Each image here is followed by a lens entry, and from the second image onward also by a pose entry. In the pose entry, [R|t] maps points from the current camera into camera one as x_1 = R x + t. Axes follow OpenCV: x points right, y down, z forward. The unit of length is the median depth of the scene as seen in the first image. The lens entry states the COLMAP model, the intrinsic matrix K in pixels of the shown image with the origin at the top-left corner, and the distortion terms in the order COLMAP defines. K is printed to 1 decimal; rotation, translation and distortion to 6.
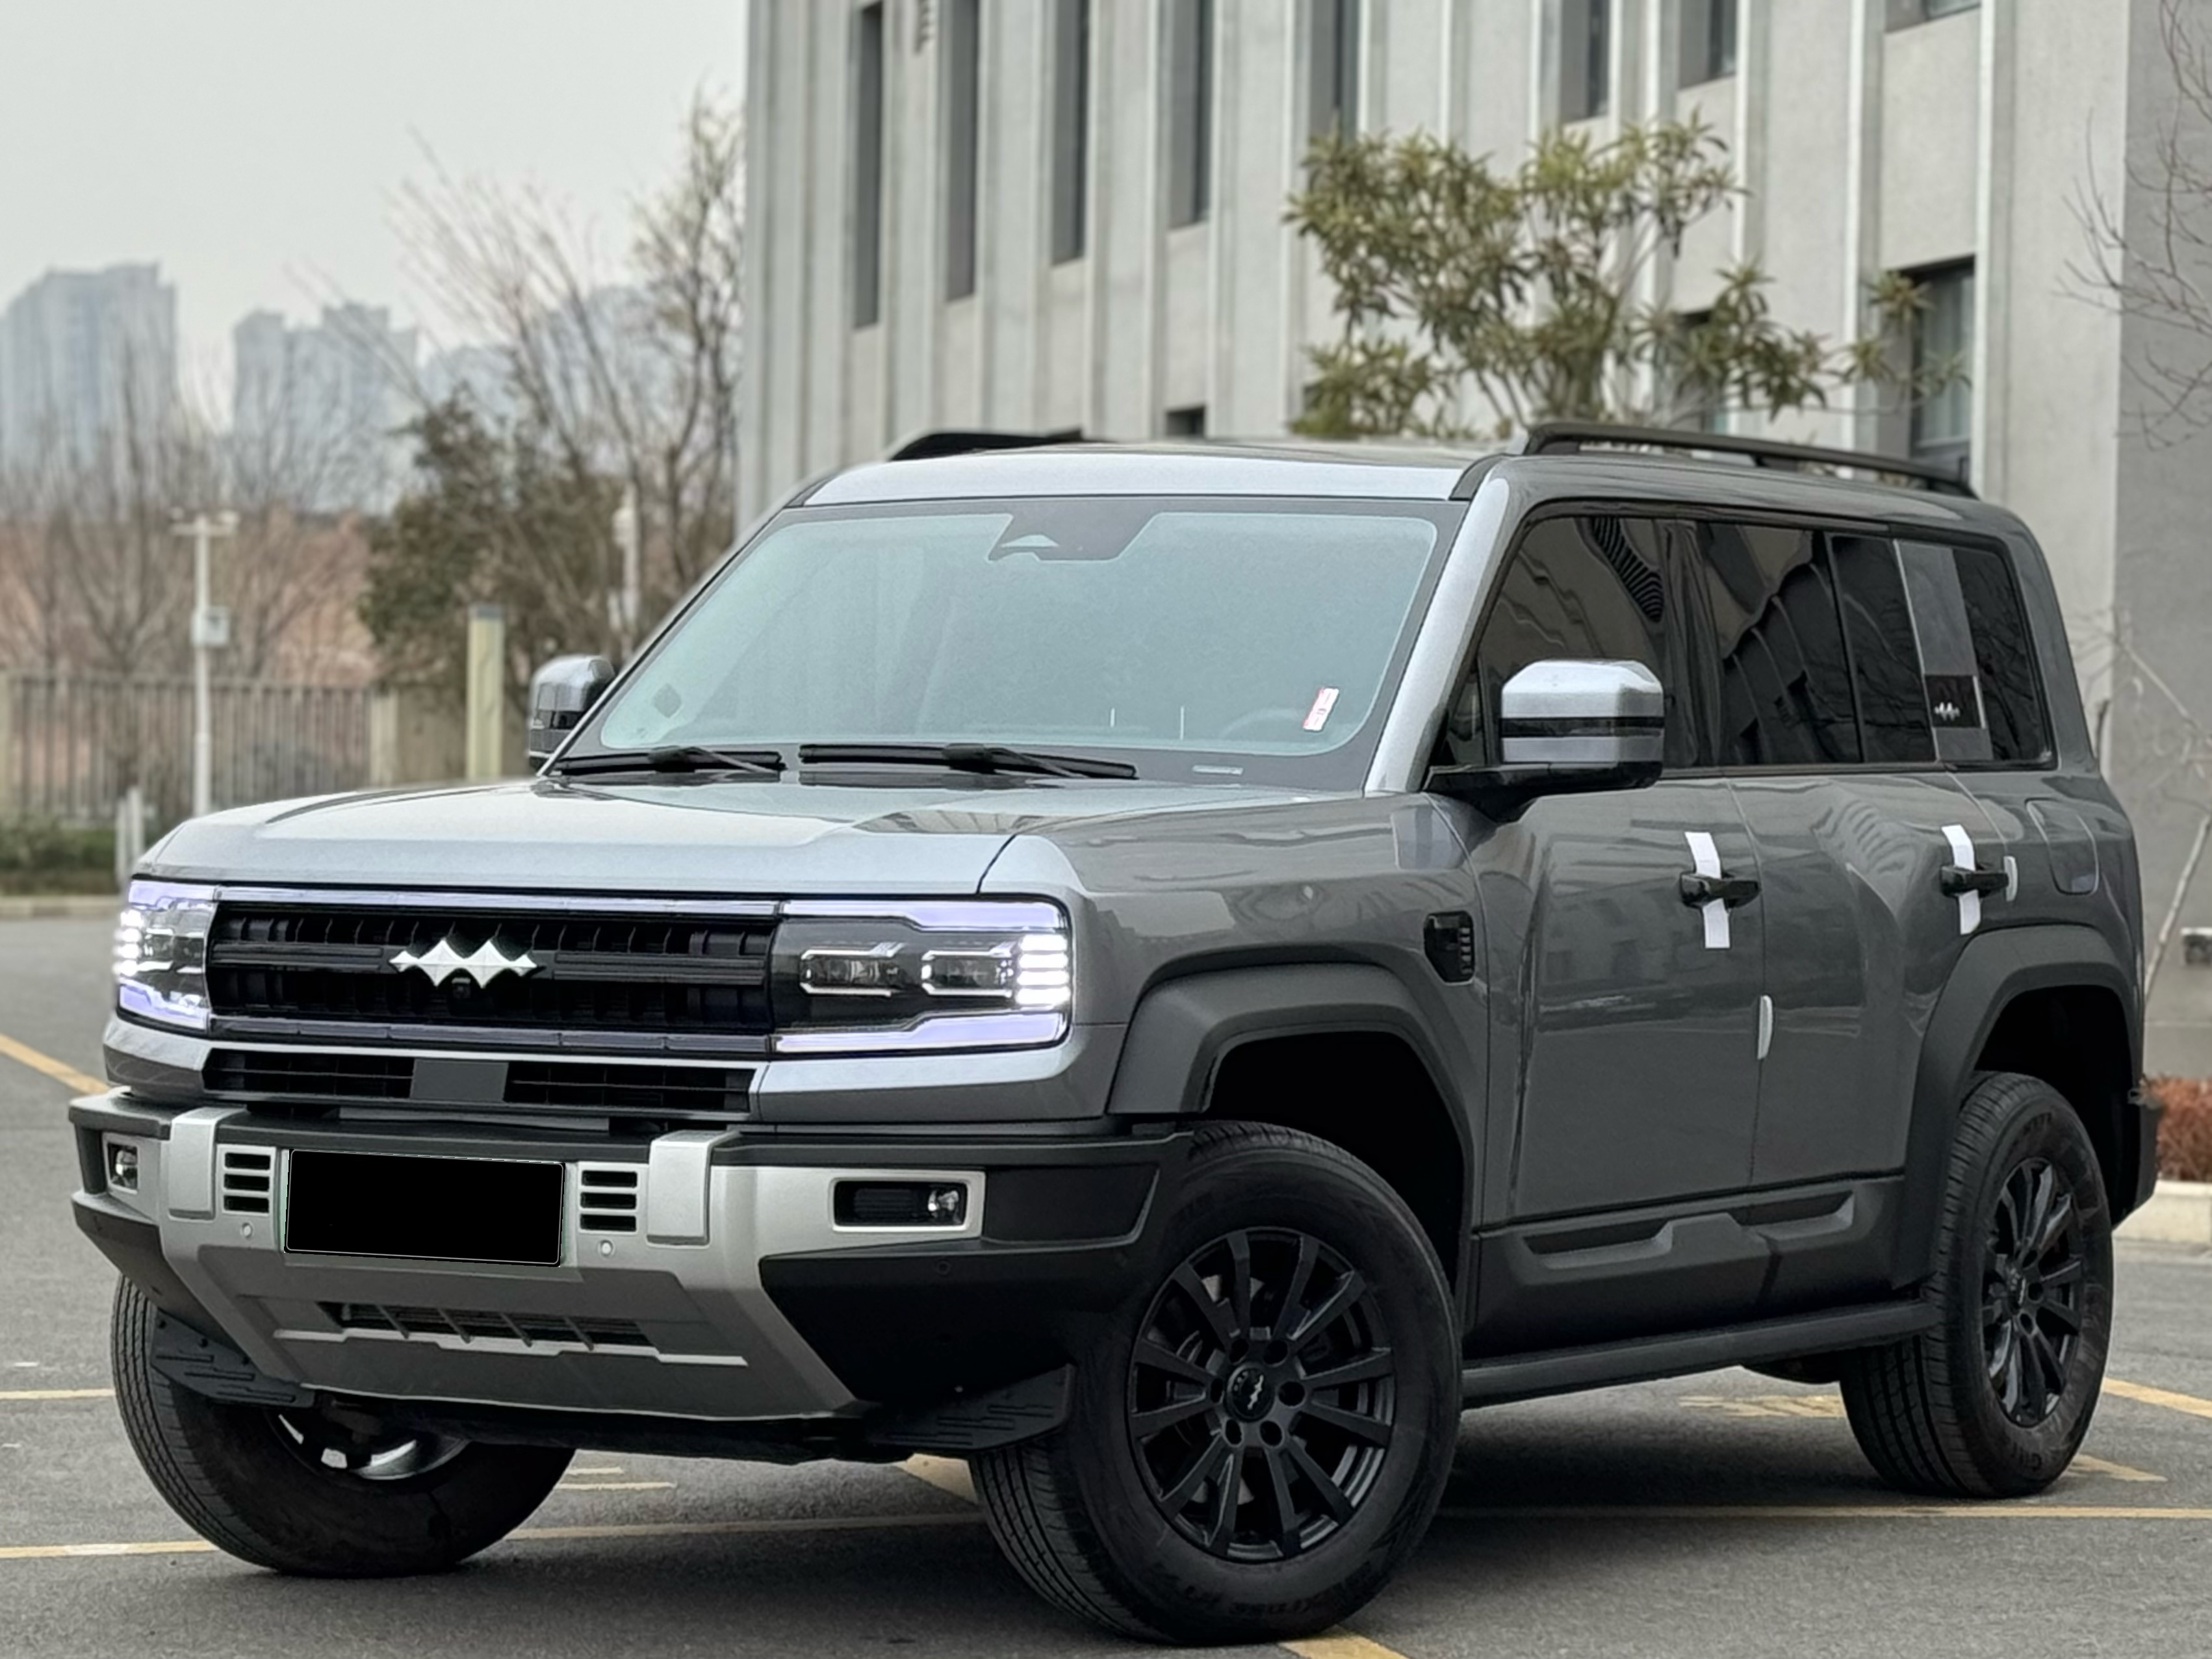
lens RADIAL K [[7090.3, 0, 1106.0], [0, 7090.3, 829.5], [0, 0, 1]] dist [0.029684, -0.722233]
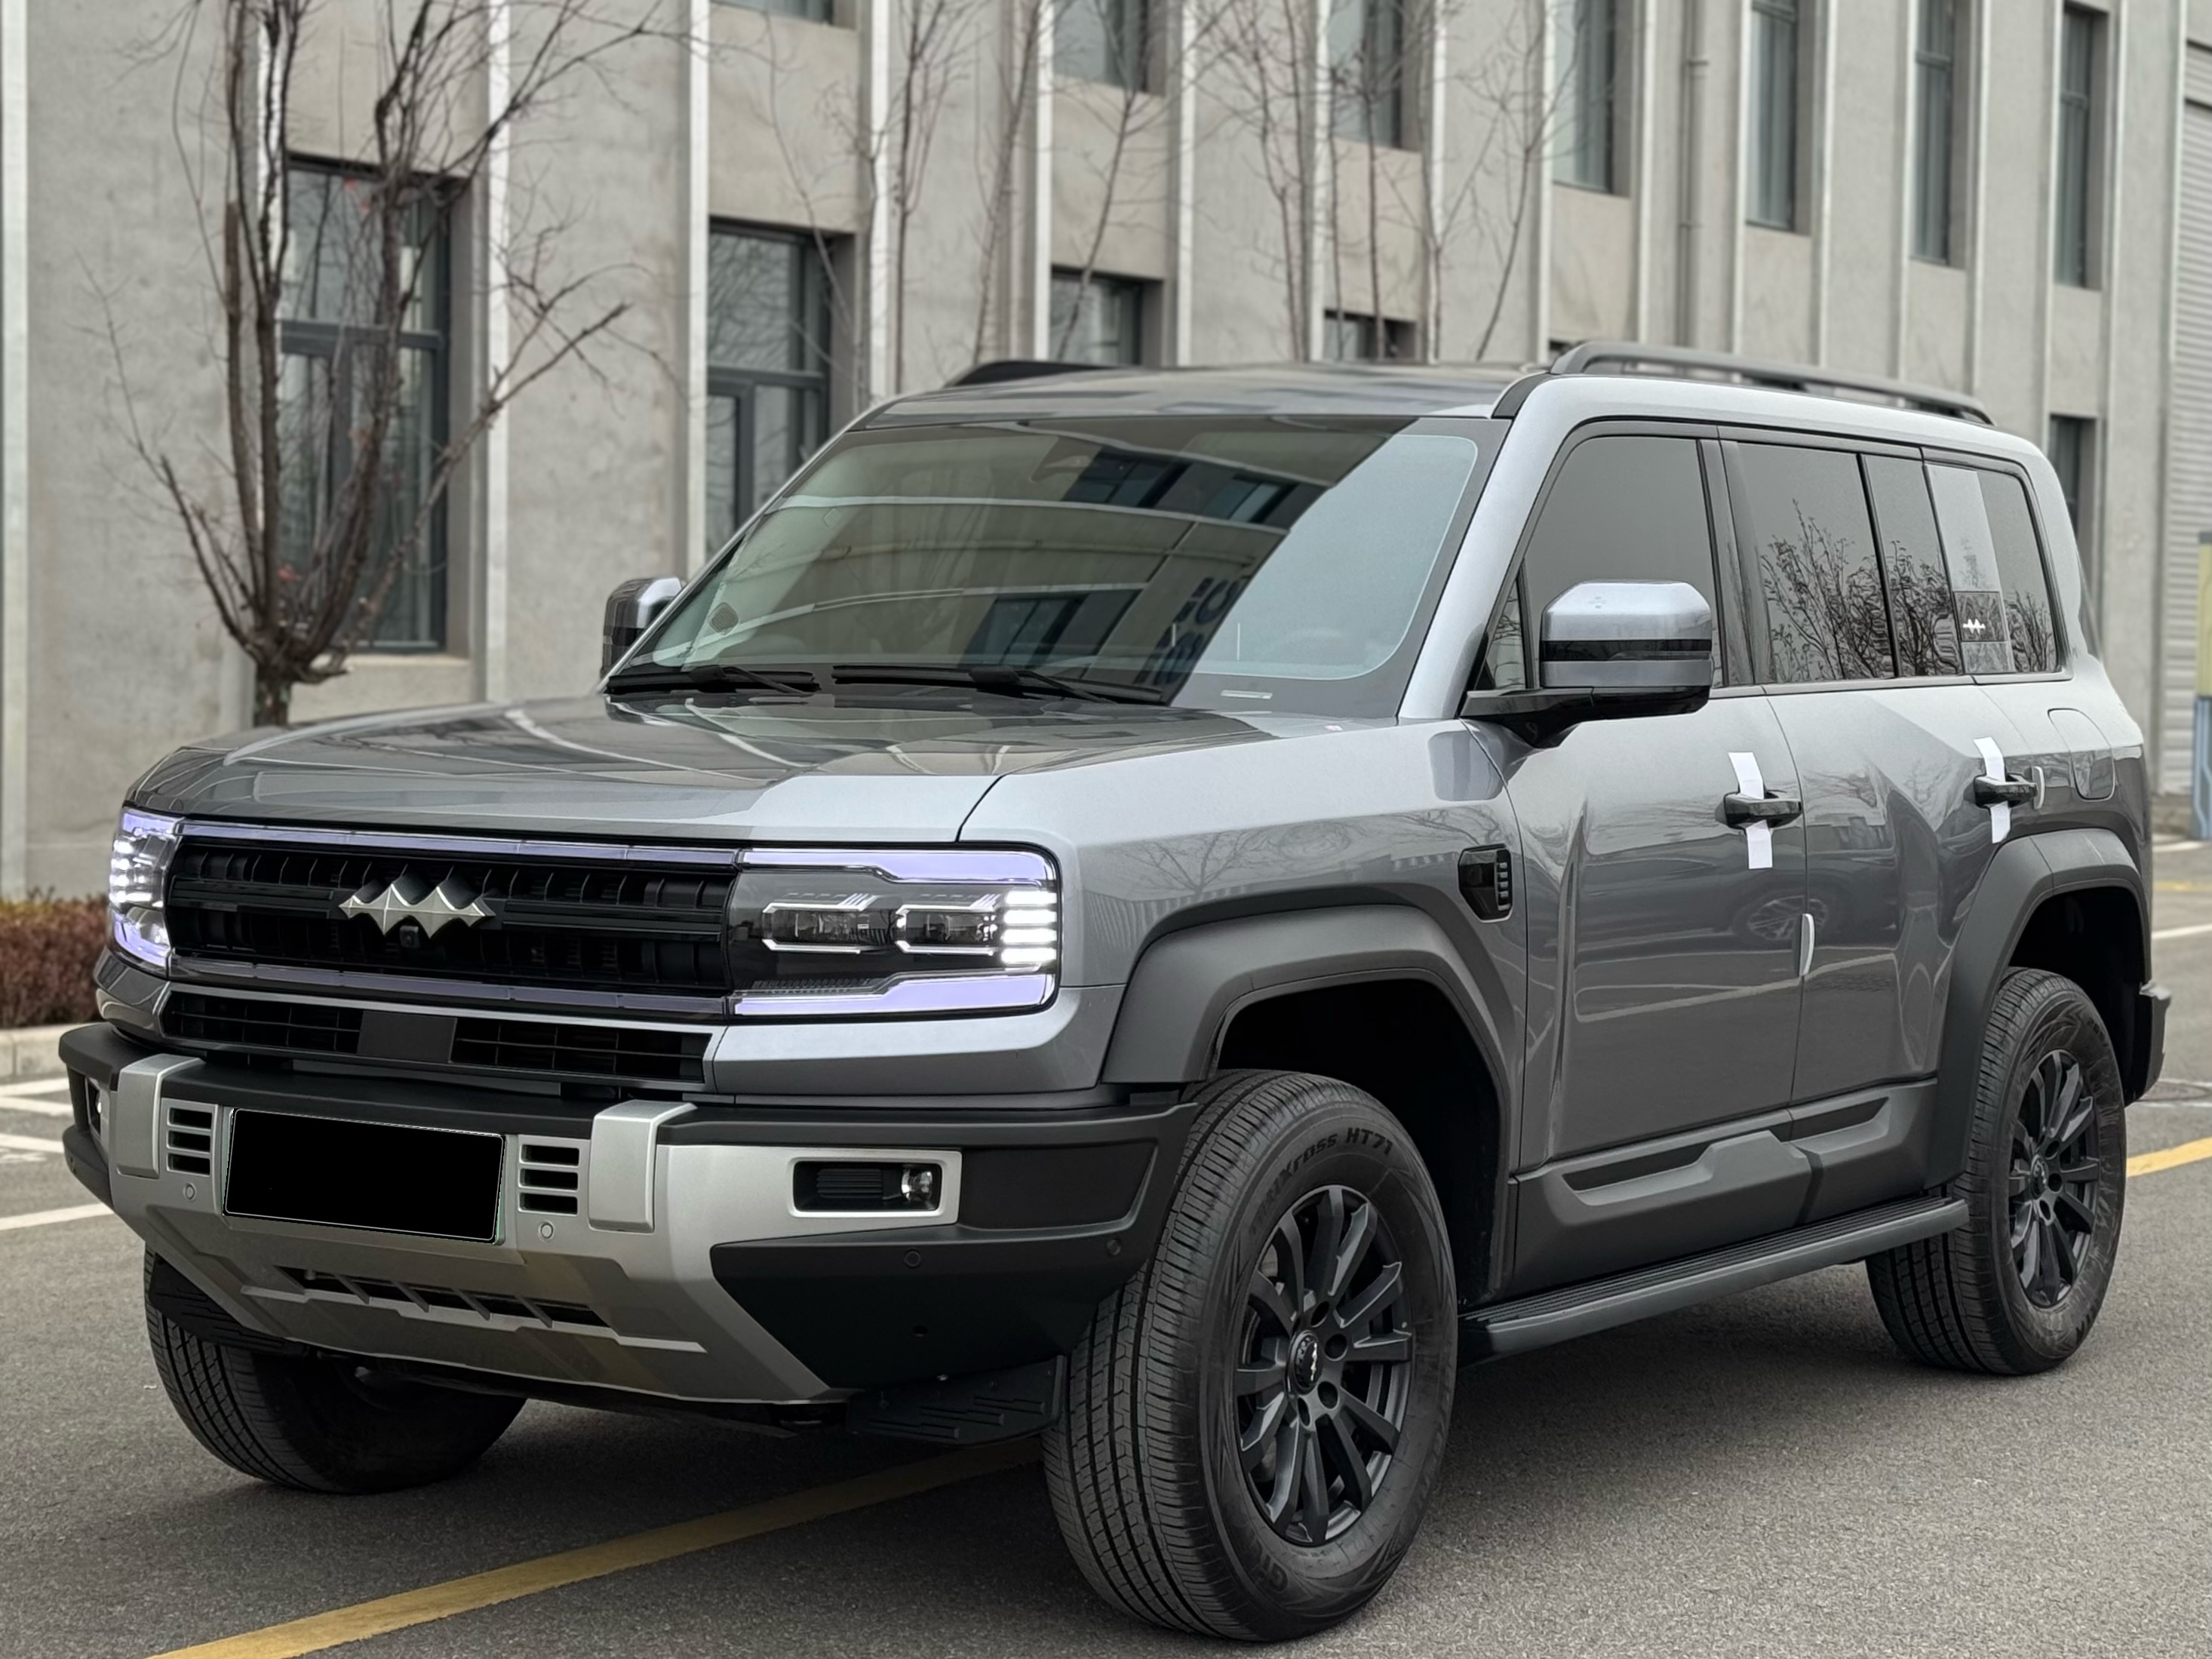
lens RADIAL K [[4269.1, 0, 995.2], [0, 4269.1, 828.5], [0, 0, 1]] dist [0.146844, 0.041918]
pose [[0.997451, 0.004757, -0.071189, 0.025061], [-0.002161, 0.999332, 0.036493, -0.012345], [0.071315, -0.036247, 0.996795, 0.450035]]
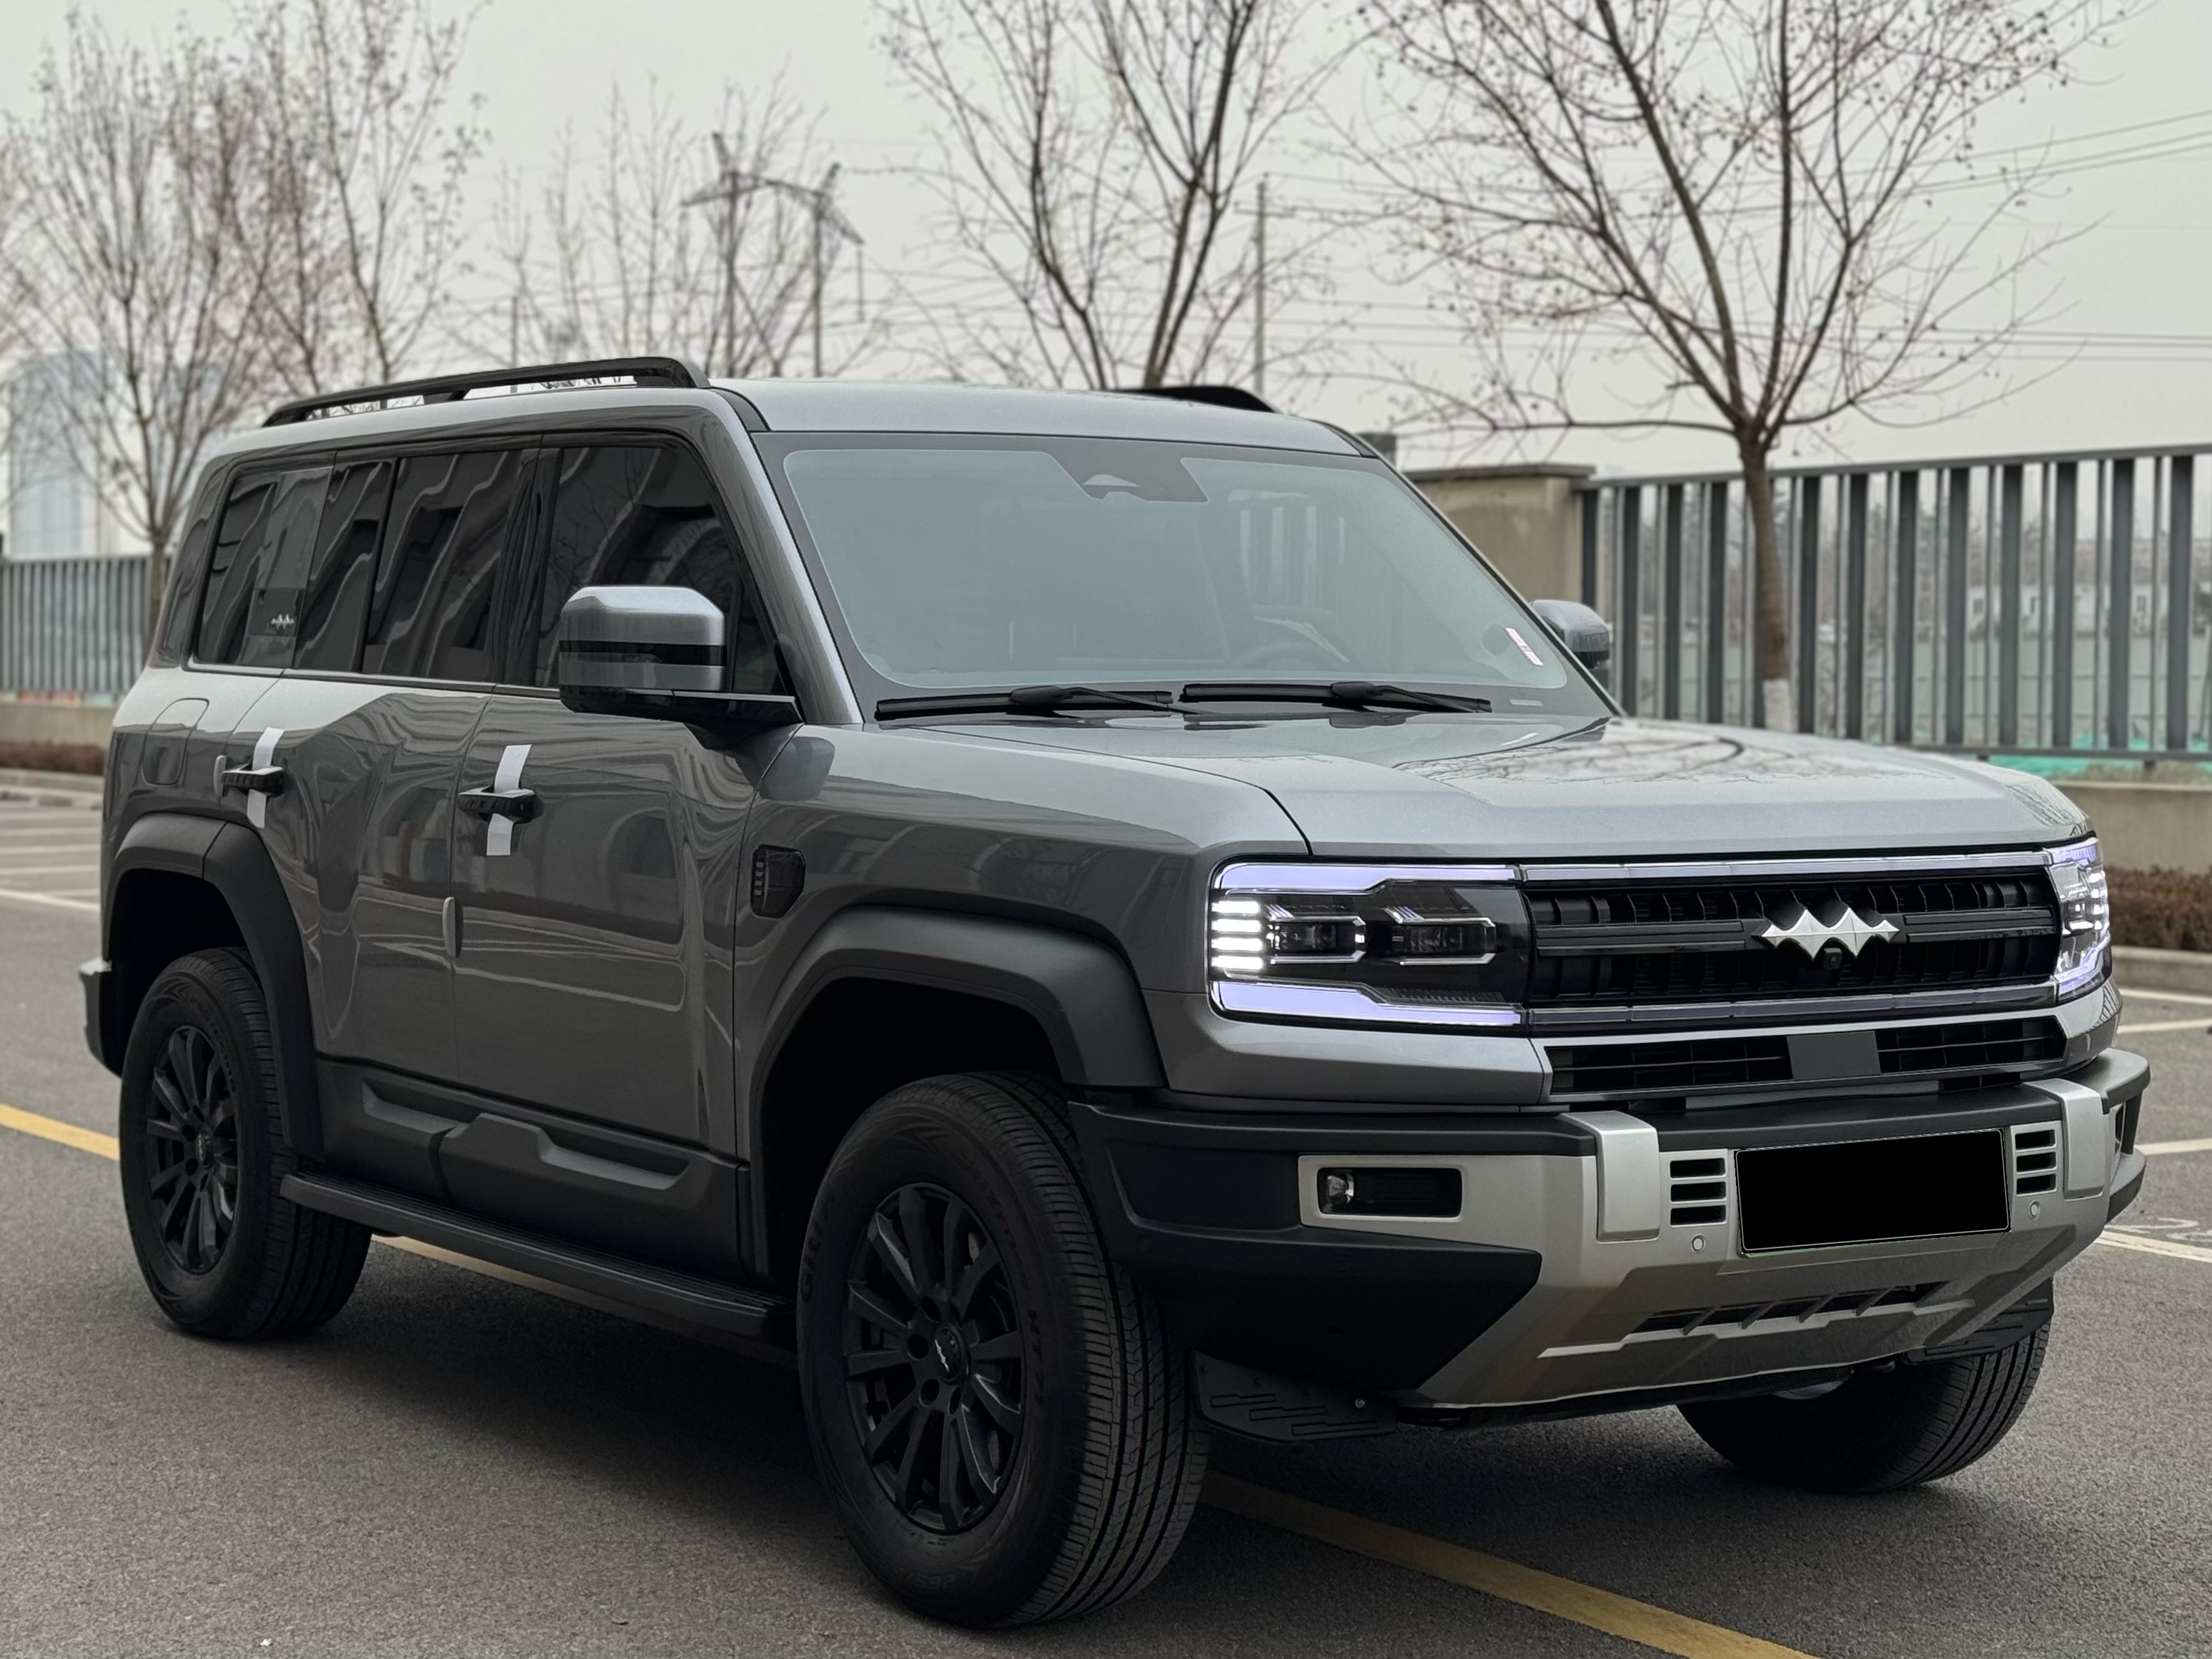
lens RADIAL K [[4064.1, 0, 1061.7], [0, 4064.1, 830.1], [0, 0, 1]] dist [0.074567, 0.450909]
pose [[0.443493, -0.050875, 0.894833, -0.626677], [0.005795, 0.998530, 0.053898, -0.024985], [-0.896259, -0.018718, 0.443136, 0.852225]]
